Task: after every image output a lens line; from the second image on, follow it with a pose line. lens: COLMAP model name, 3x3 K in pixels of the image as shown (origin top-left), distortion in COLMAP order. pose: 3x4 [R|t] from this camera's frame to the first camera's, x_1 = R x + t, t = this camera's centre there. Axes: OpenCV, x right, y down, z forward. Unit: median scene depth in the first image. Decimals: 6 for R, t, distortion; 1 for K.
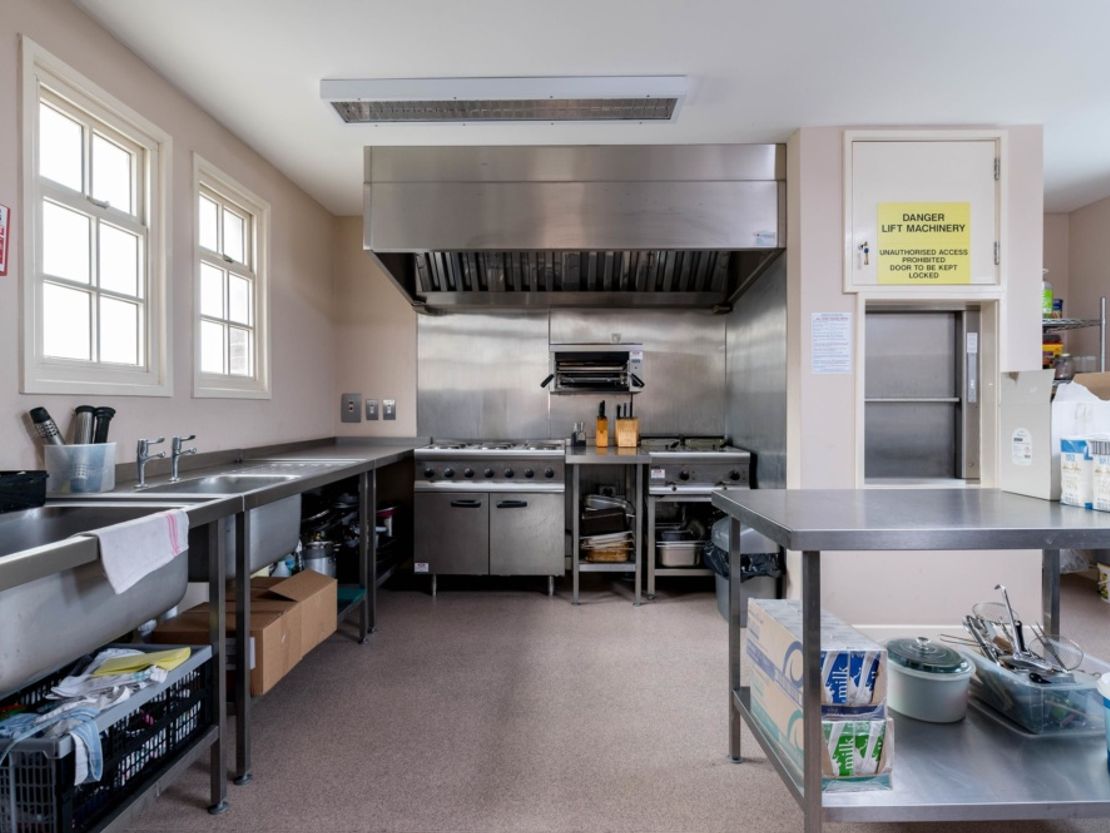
lens RADIAL K [[565.5, 0, 555.0], [0, 565.5, 416.5], [0, 0, 1]] dist [-0.012502, -0.000132]
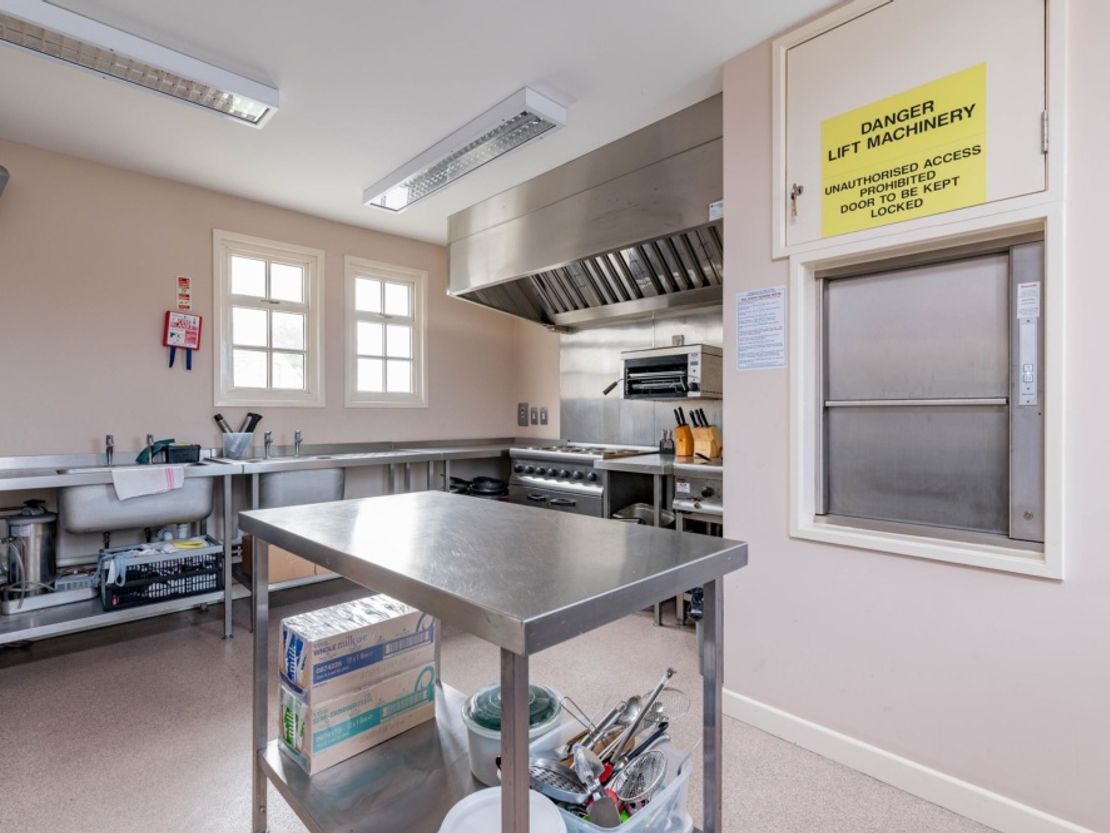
lens RADIAL K [[552.1, 0, 555.0], [0, 552.1, 416.5], [0, 0, 1]] dist [-0.001578, -0.000917]
pose [[0.710729, 0.003328, -0.703458, 0.822551], [-0.012317, 0.999894, -0.007713, -0.003544], [0.703358, 0.014146, 0.710695, 0.281874]]
